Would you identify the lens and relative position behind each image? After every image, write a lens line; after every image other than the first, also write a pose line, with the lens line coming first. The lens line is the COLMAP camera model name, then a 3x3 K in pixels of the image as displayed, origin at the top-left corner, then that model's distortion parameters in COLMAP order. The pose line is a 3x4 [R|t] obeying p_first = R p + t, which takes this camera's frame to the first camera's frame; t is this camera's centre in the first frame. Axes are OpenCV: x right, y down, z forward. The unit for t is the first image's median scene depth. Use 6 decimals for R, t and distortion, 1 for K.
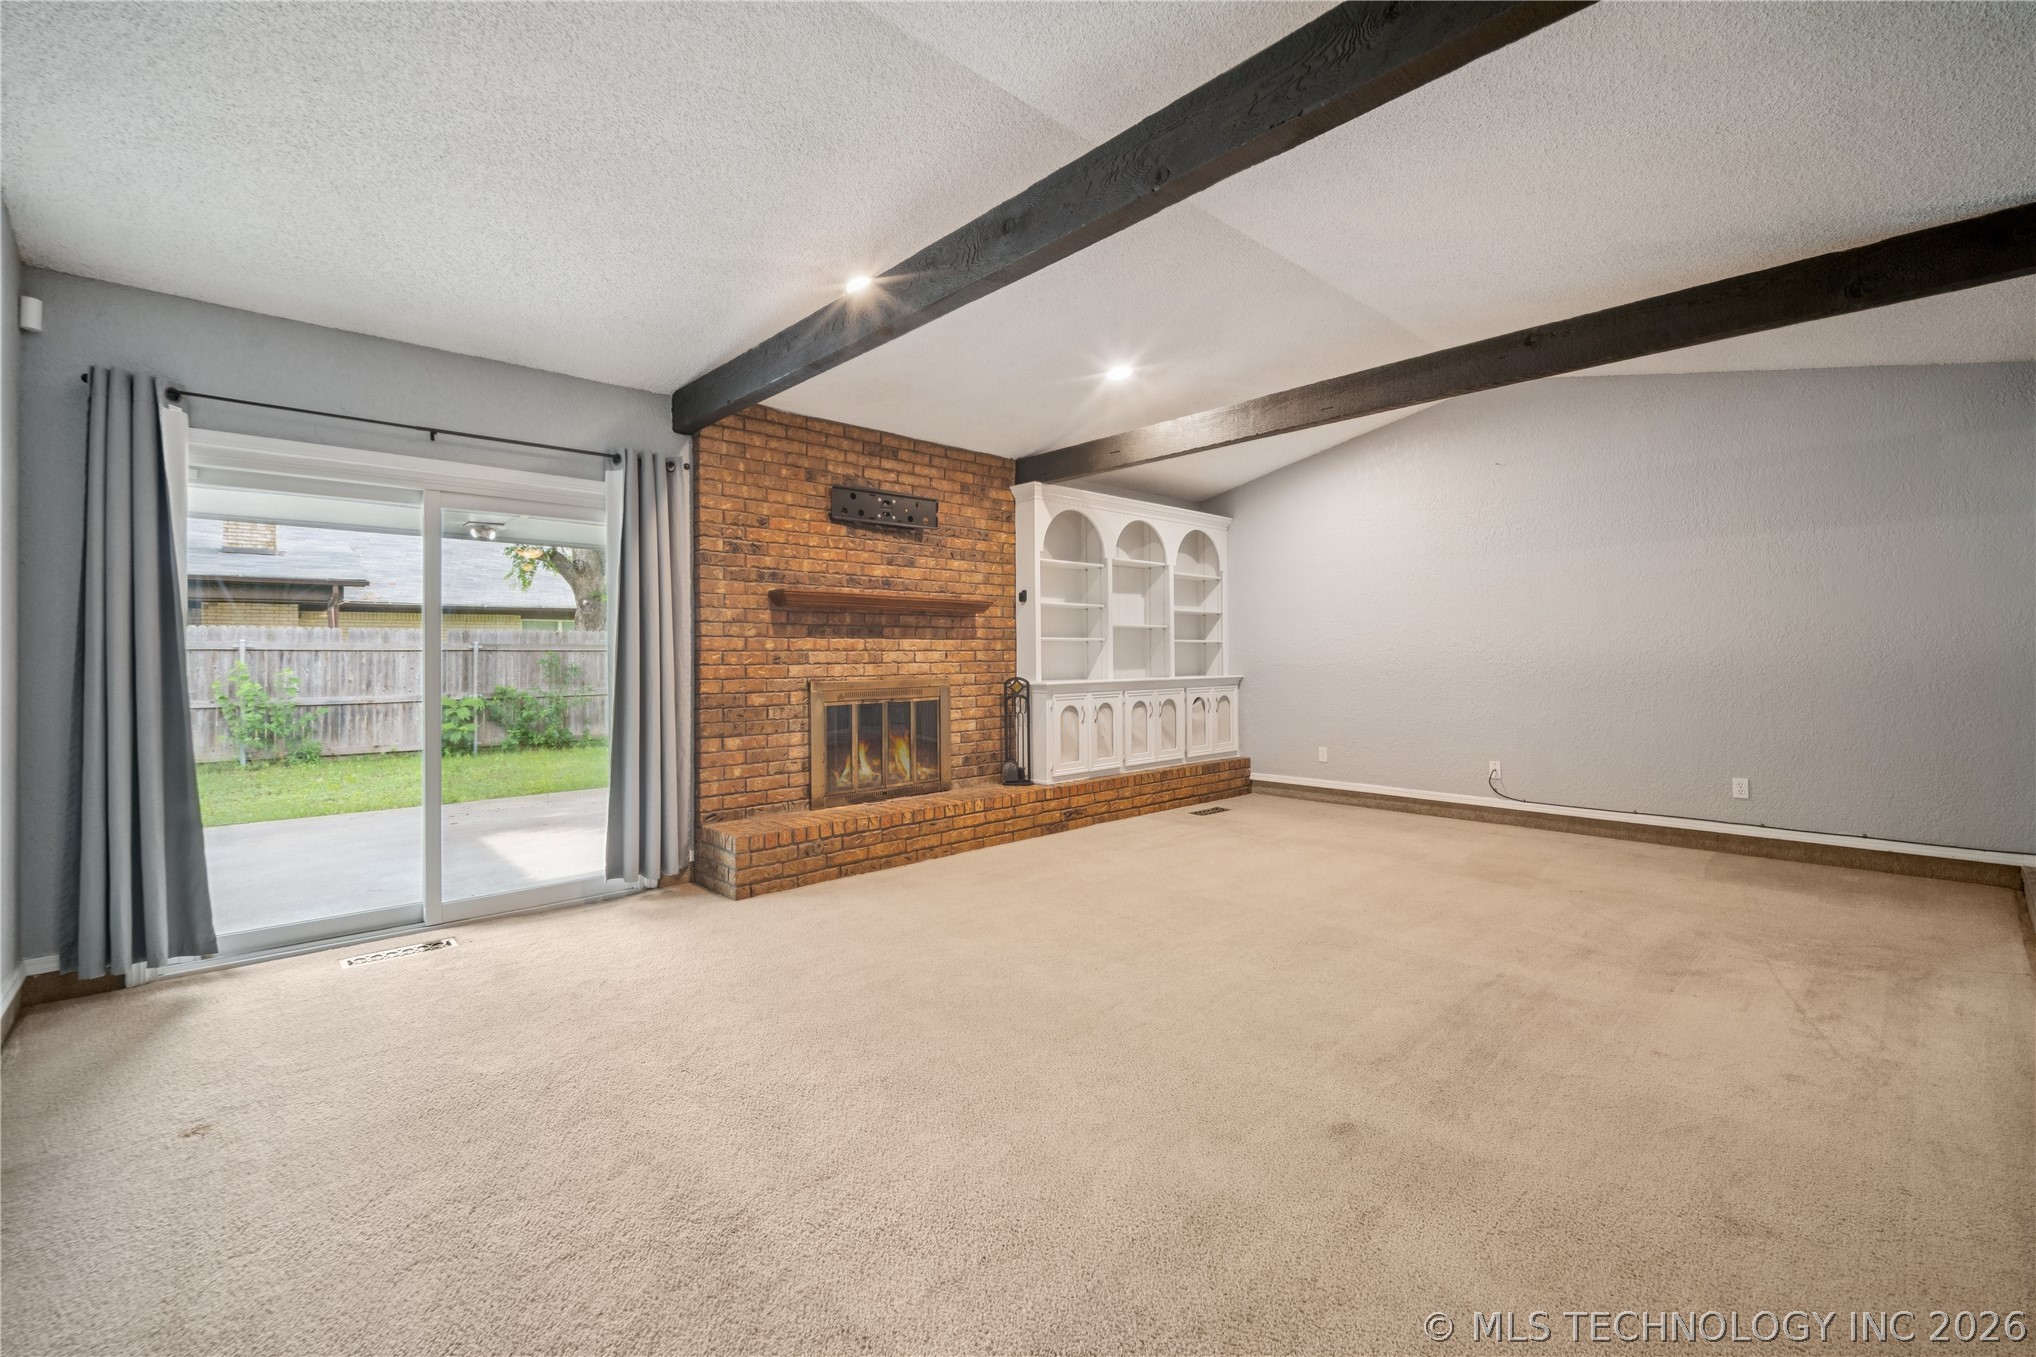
lens RADIAL K [[848.7, 0, 1020.5], [0, 848.7, 642.9], [0, 0, 1]] dist [0.009787, -0.005166]
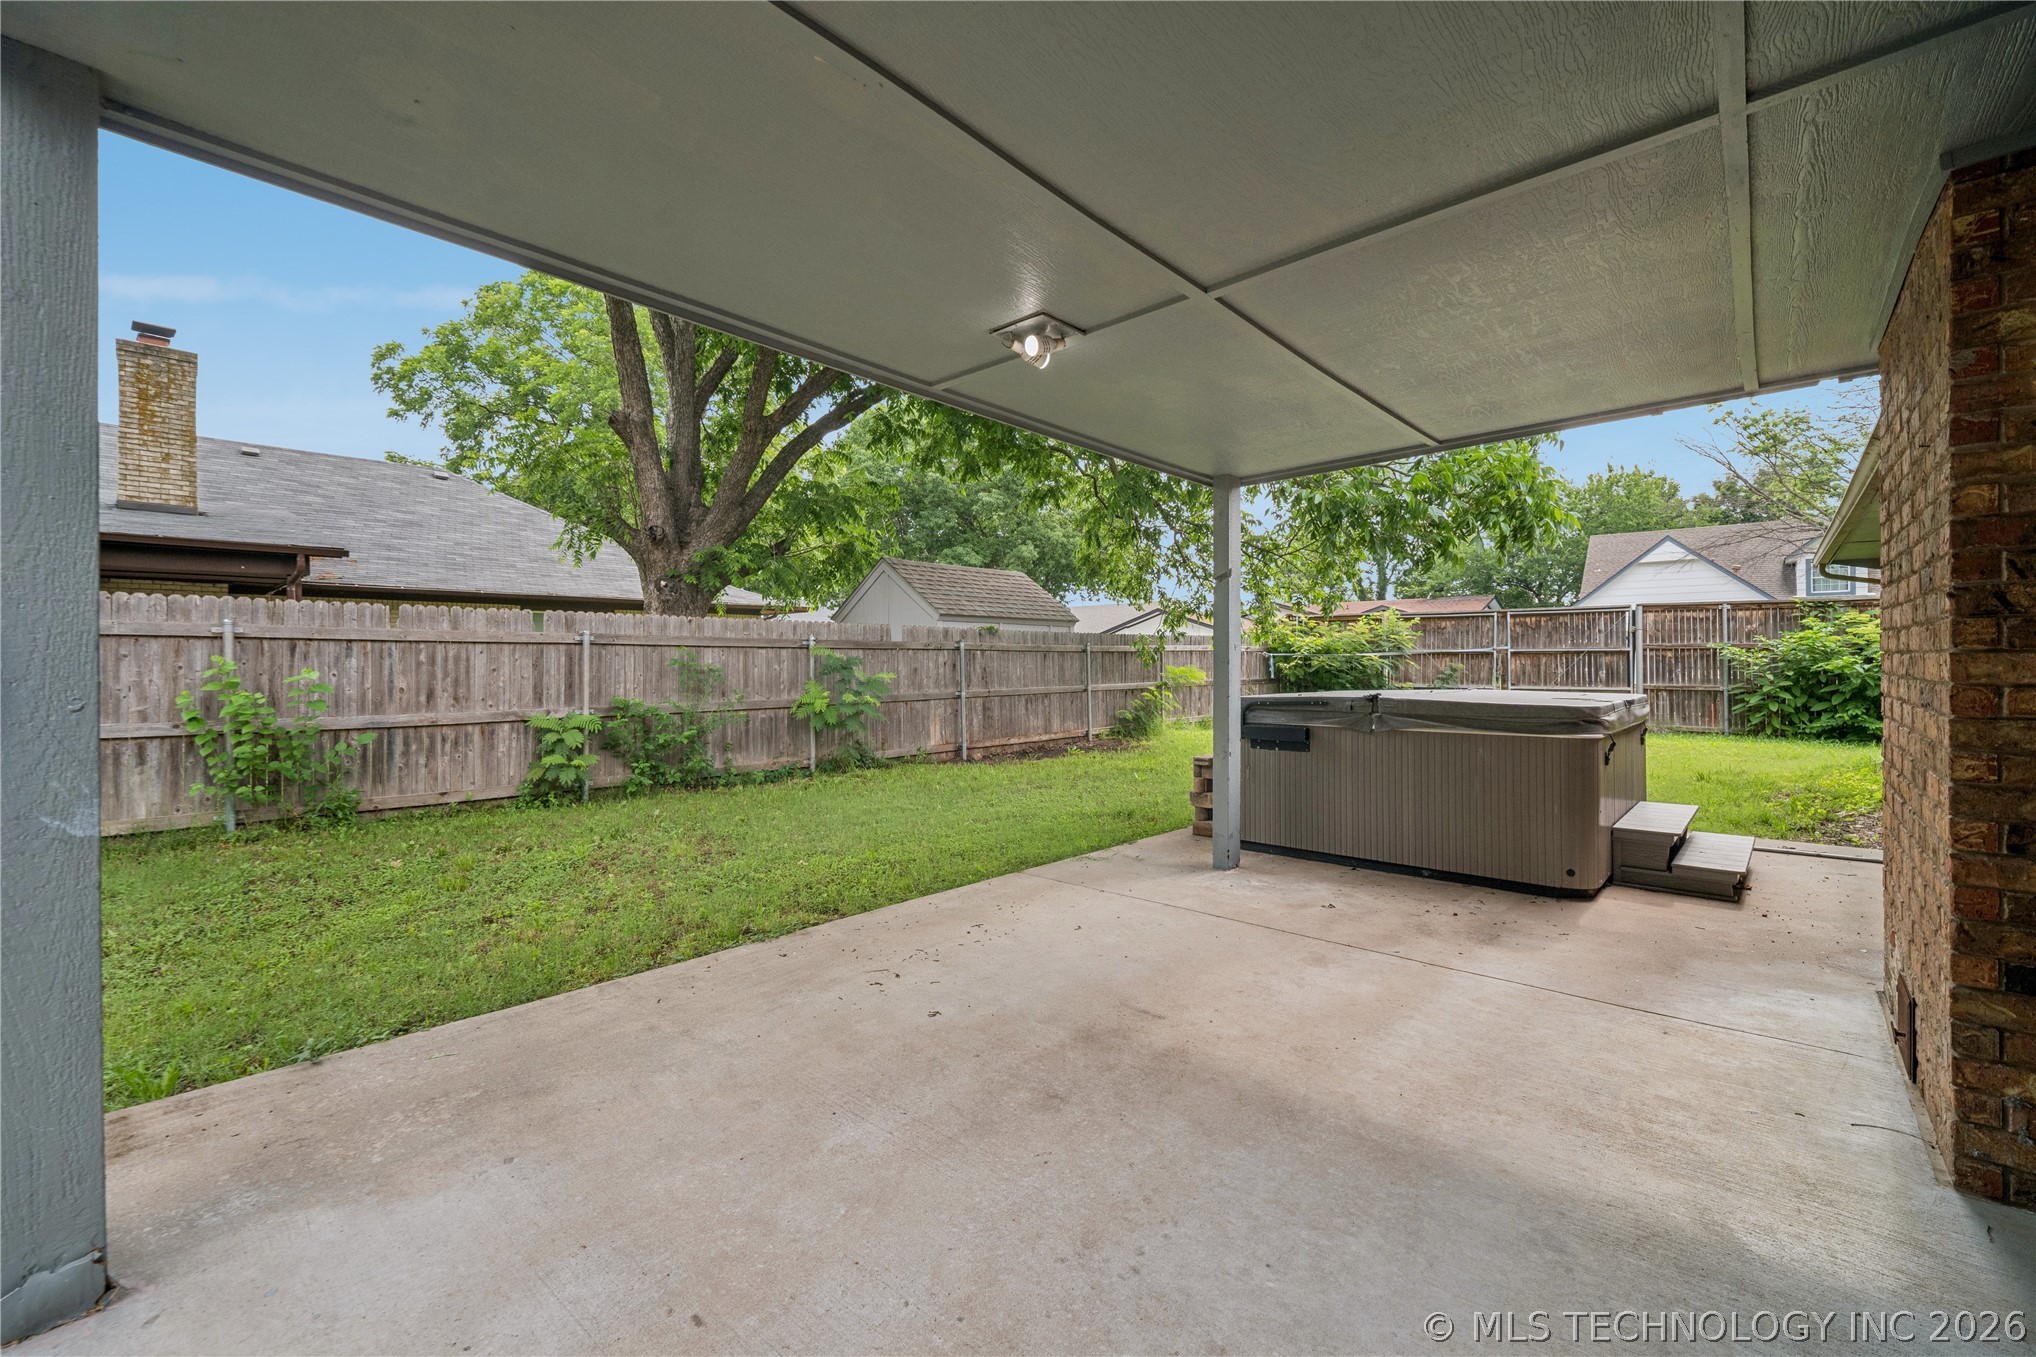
lens RADIAL K [[848.7, 0, 1020.9], [0, 848.7, 664.0], [0, 0, 1]] dist [0.009787, -0.005166]
pose [[0.995217, 0.003216, 0.097632, -0.205353], [-0.004709, 0.999876, 0.015060, 0.007395], [-0.097571, -0.015447, 0.995109, 0.174145]]
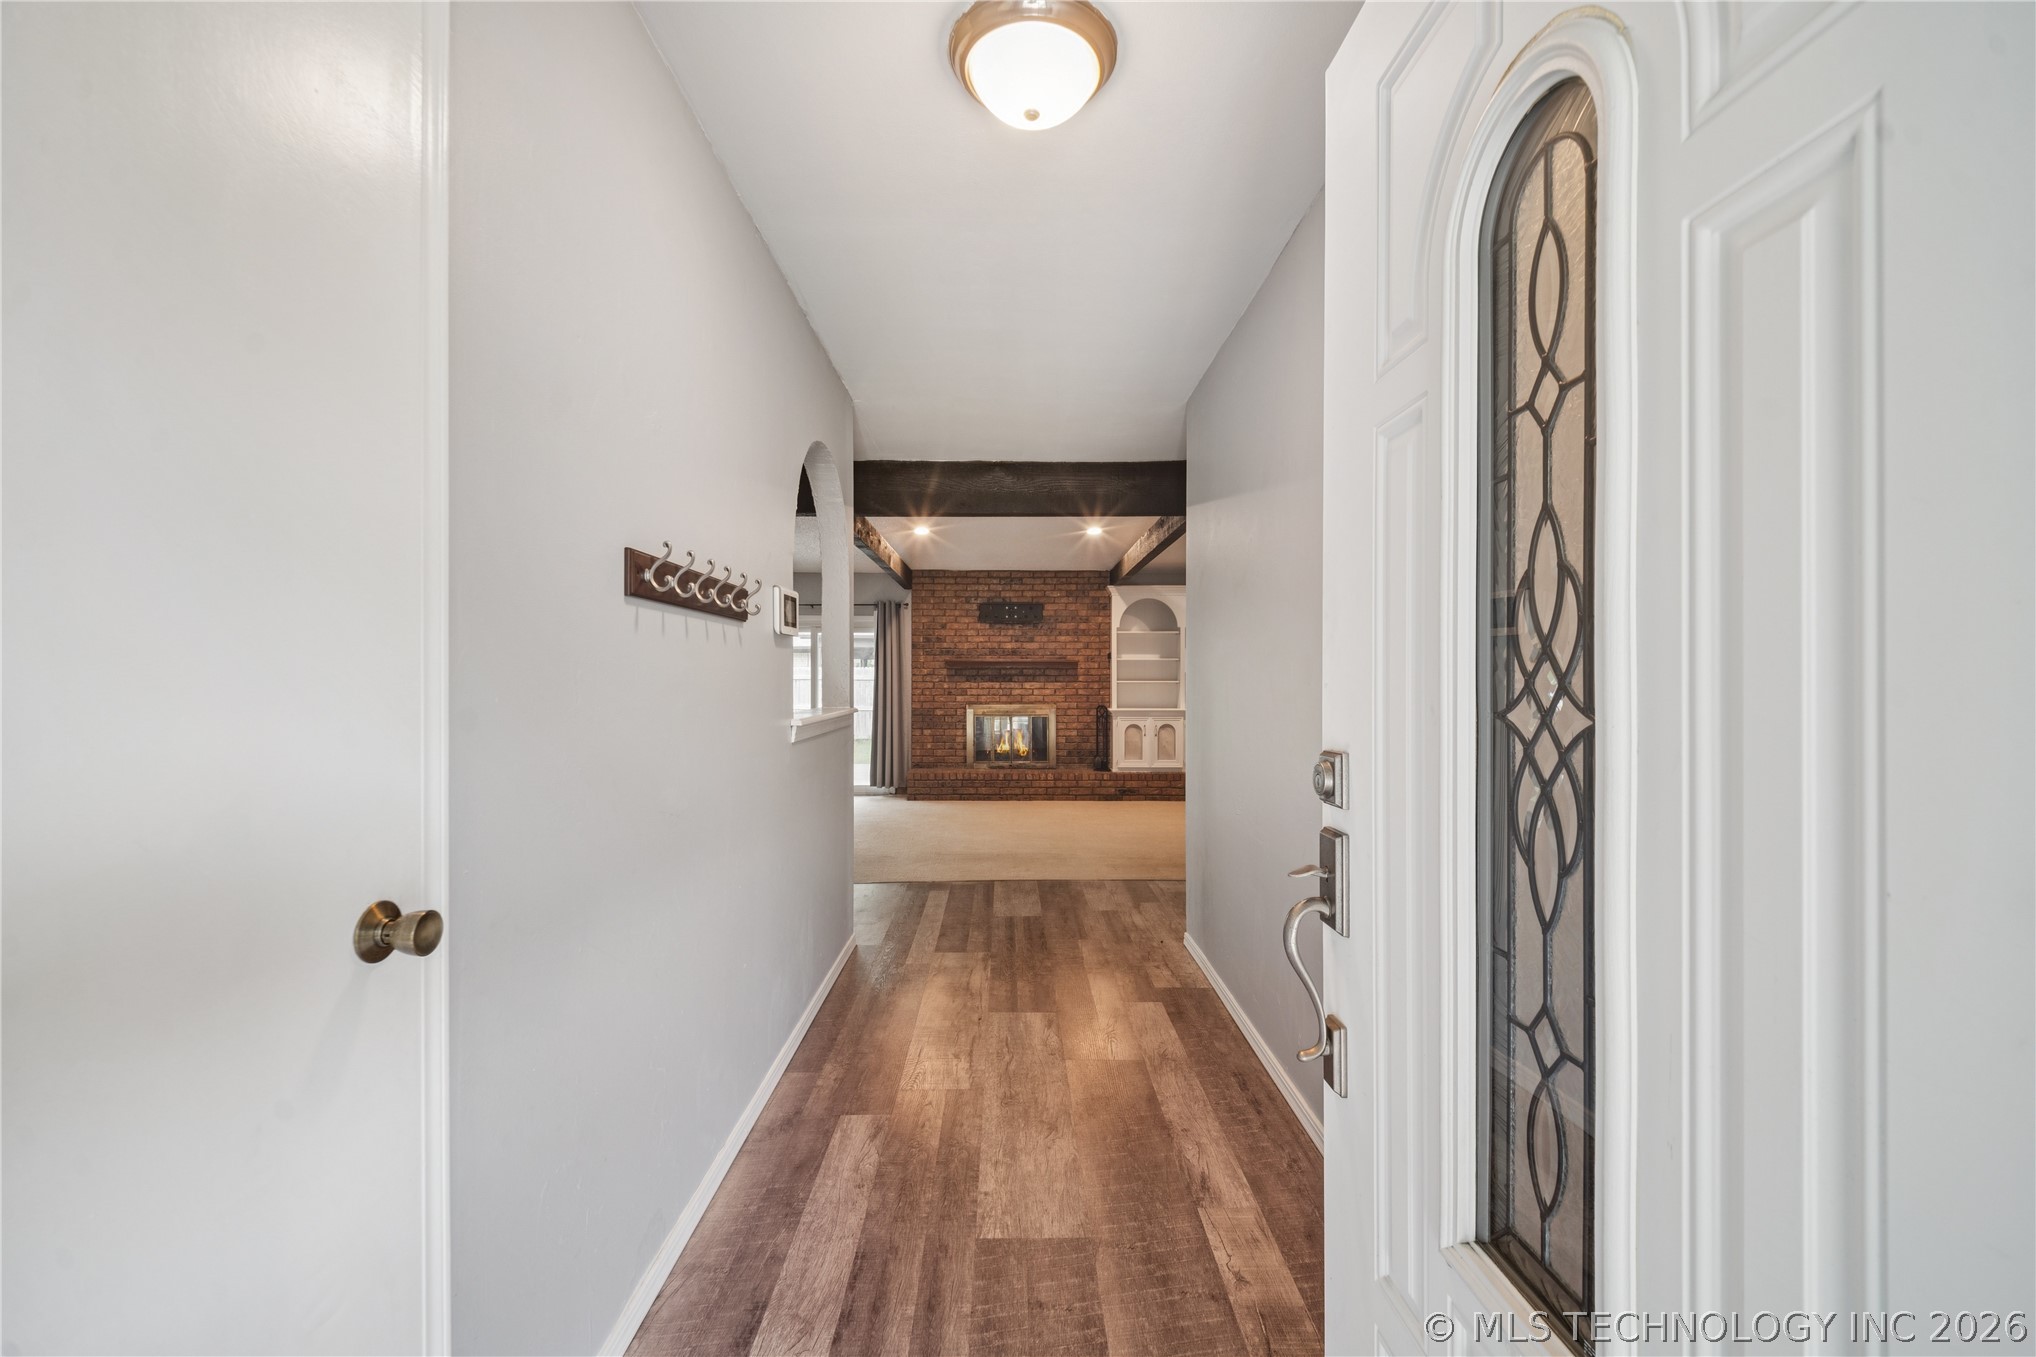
lens RADIAL K [[848.7, 0, 1008.9], [0, 848.7, 675.2], [0, 0, 1]] dist [0.009787, -0.005166]
pose [[0.730635, 0.003206, -0.682761, 1.232875], [0.004611, 0.999943, 0.009629, -0.043263], [0.682753, -0.010184, 0.730578, -0.400322]]
